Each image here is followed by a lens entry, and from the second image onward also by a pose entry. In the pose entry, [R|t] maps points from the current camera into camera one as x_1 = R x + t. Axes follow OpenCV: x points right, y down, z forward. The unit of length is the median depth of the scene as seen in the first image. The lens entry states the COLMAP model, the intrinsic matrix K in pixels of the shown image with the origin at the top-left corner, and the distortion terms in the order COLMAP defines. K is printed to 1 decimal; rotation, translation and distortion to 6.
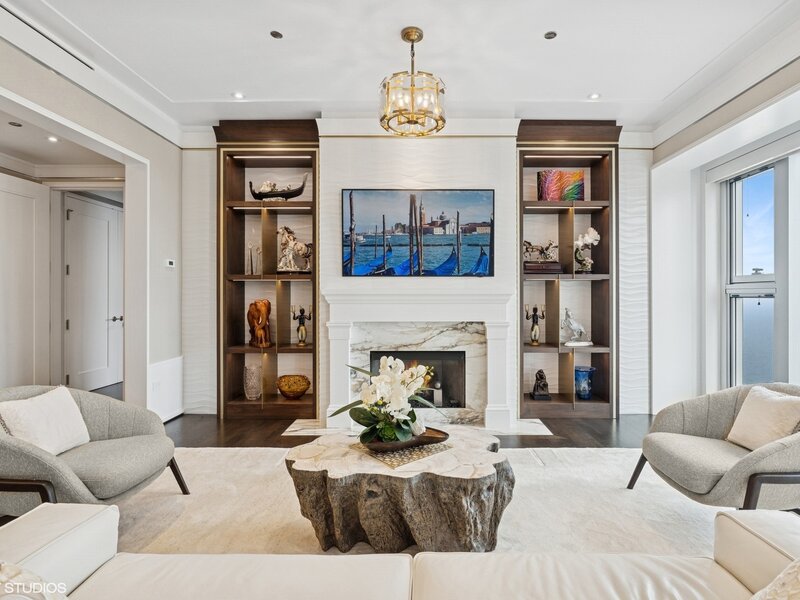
lens RADIAL K [[414.3, 0, 405.6], [0, 414.3, 297.1], [0, 0, 1]] dist [0.006199, -0.000215]
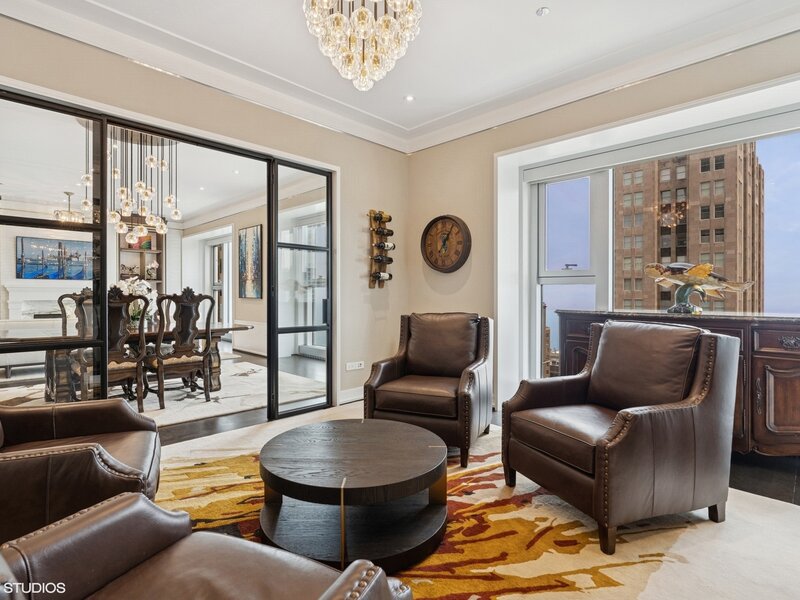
lens RADIAL K [[414.3, 0, 401.9], [0, 414.3, 297.0], [0, 0, 1]] dist [0.006199, -0.000215]
pose [[0.677453, -0.001677, 0.735564, -0.372703], [-0.003038, 0.999982, 0.005078, 0.025728], [-0.735560, -0.005675, 0.677436, -1.799369]]
